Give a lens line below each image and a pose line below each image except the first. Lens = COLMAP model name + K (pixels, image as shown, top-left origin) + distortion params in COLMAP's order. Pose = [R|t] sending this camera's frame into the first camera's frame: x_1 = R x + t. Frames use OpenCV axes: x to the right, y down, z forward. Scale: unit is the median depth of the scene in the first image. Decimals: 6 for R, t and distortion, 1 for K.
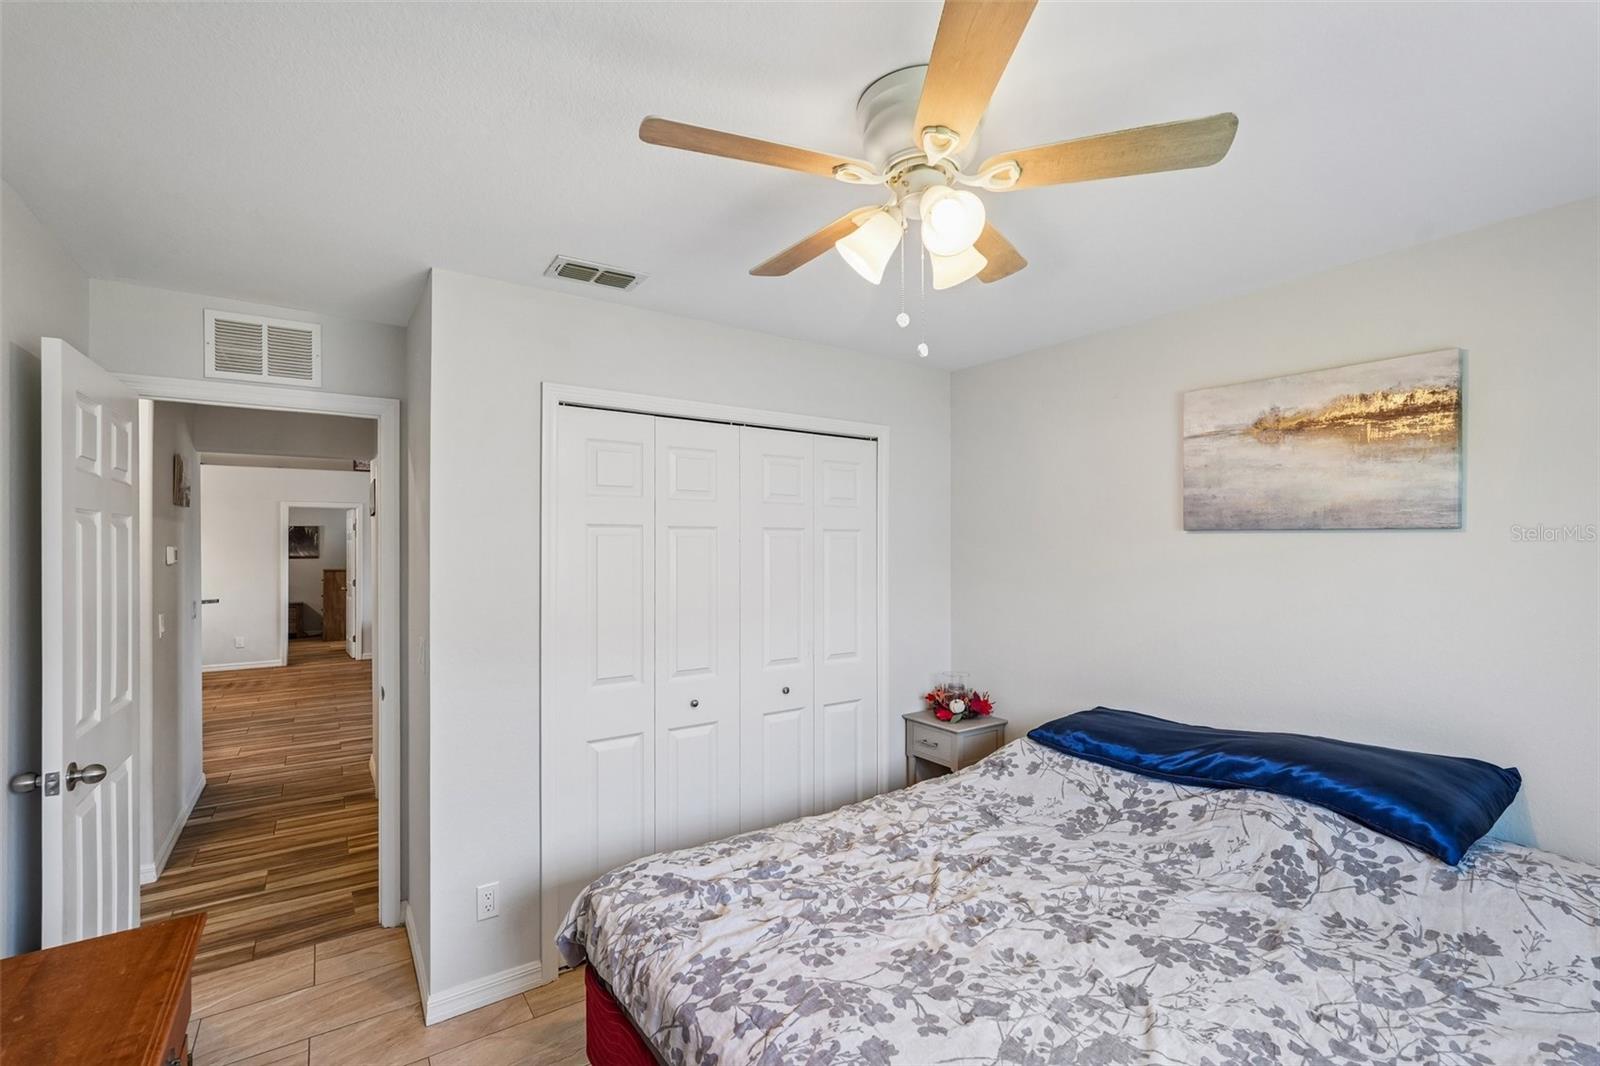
lens RADIAL K [[708.5, 0, 796.6], [0, 708.5, 538.5], [0, 0, 1]] dist [-0.011429, 0.006588]
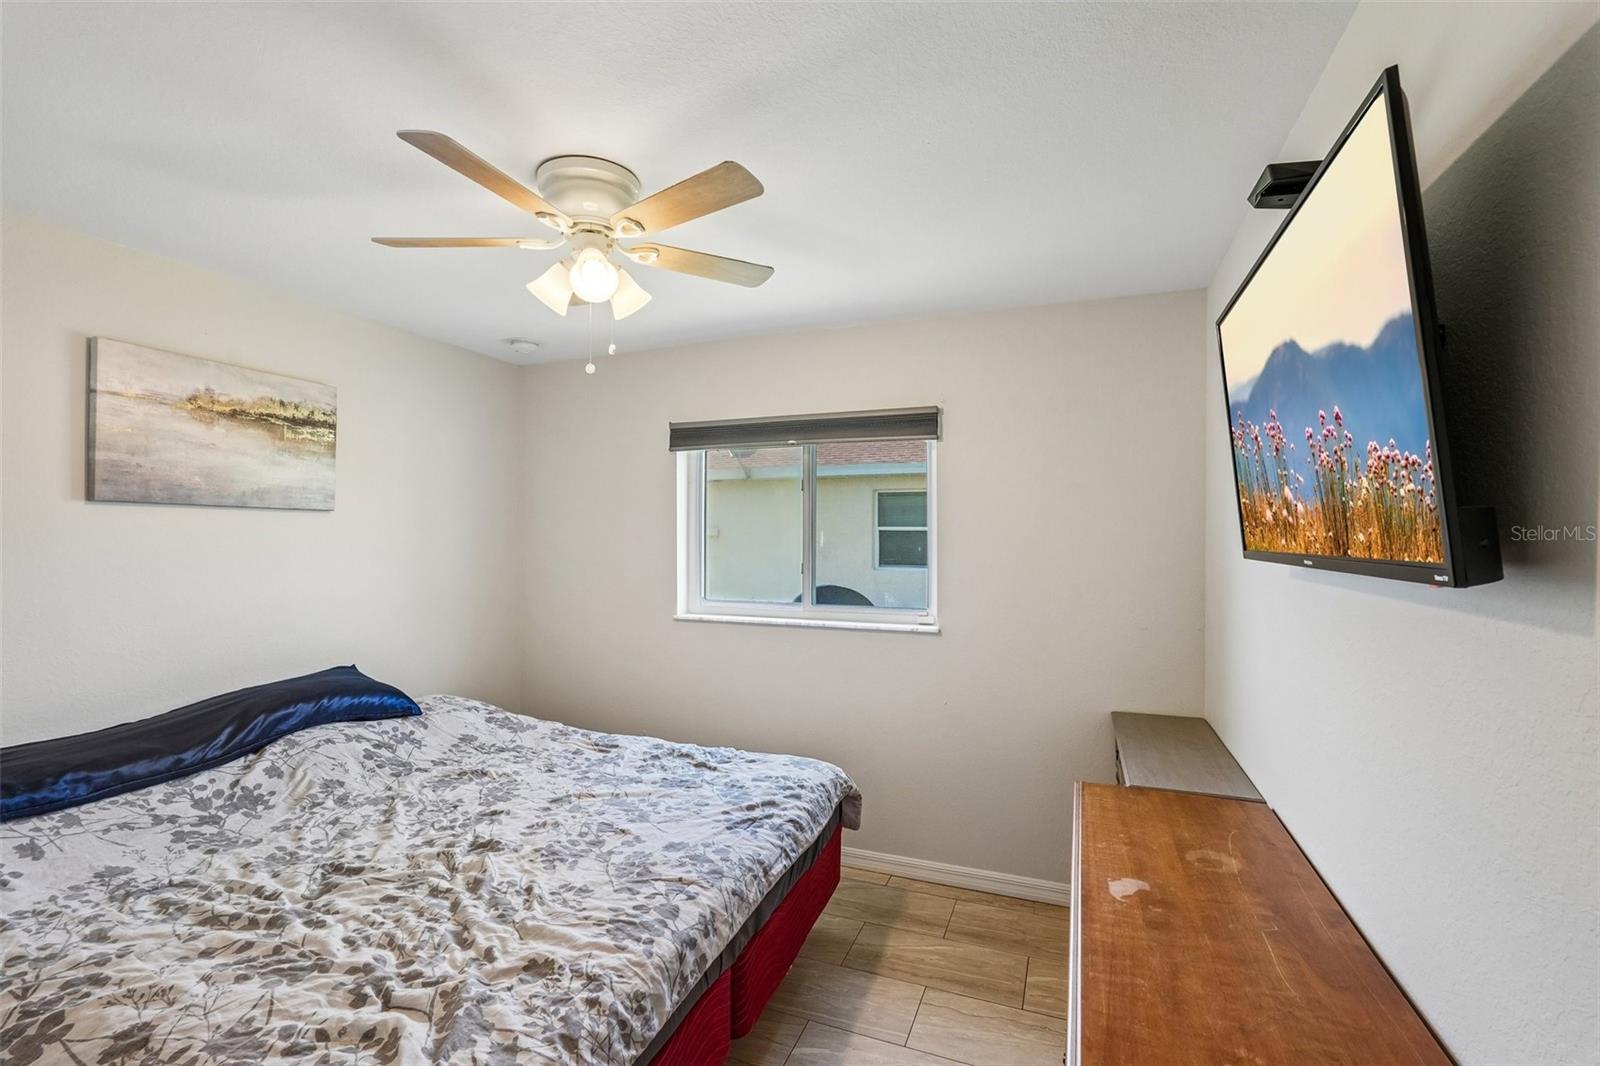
lens RADIAL K [[708.5, 0, 808.8], [0, 708.5, 539.3], [0, 0, 1]] dist [-0.011429, 0.006588]
pose [[-0.572490, -0.005984, 0.819890, -0.754023], [-0.009804, 0.999952, 0.000452, 0.030866], [-0.819853, -0.007779, -0.572521, 0.948888]]
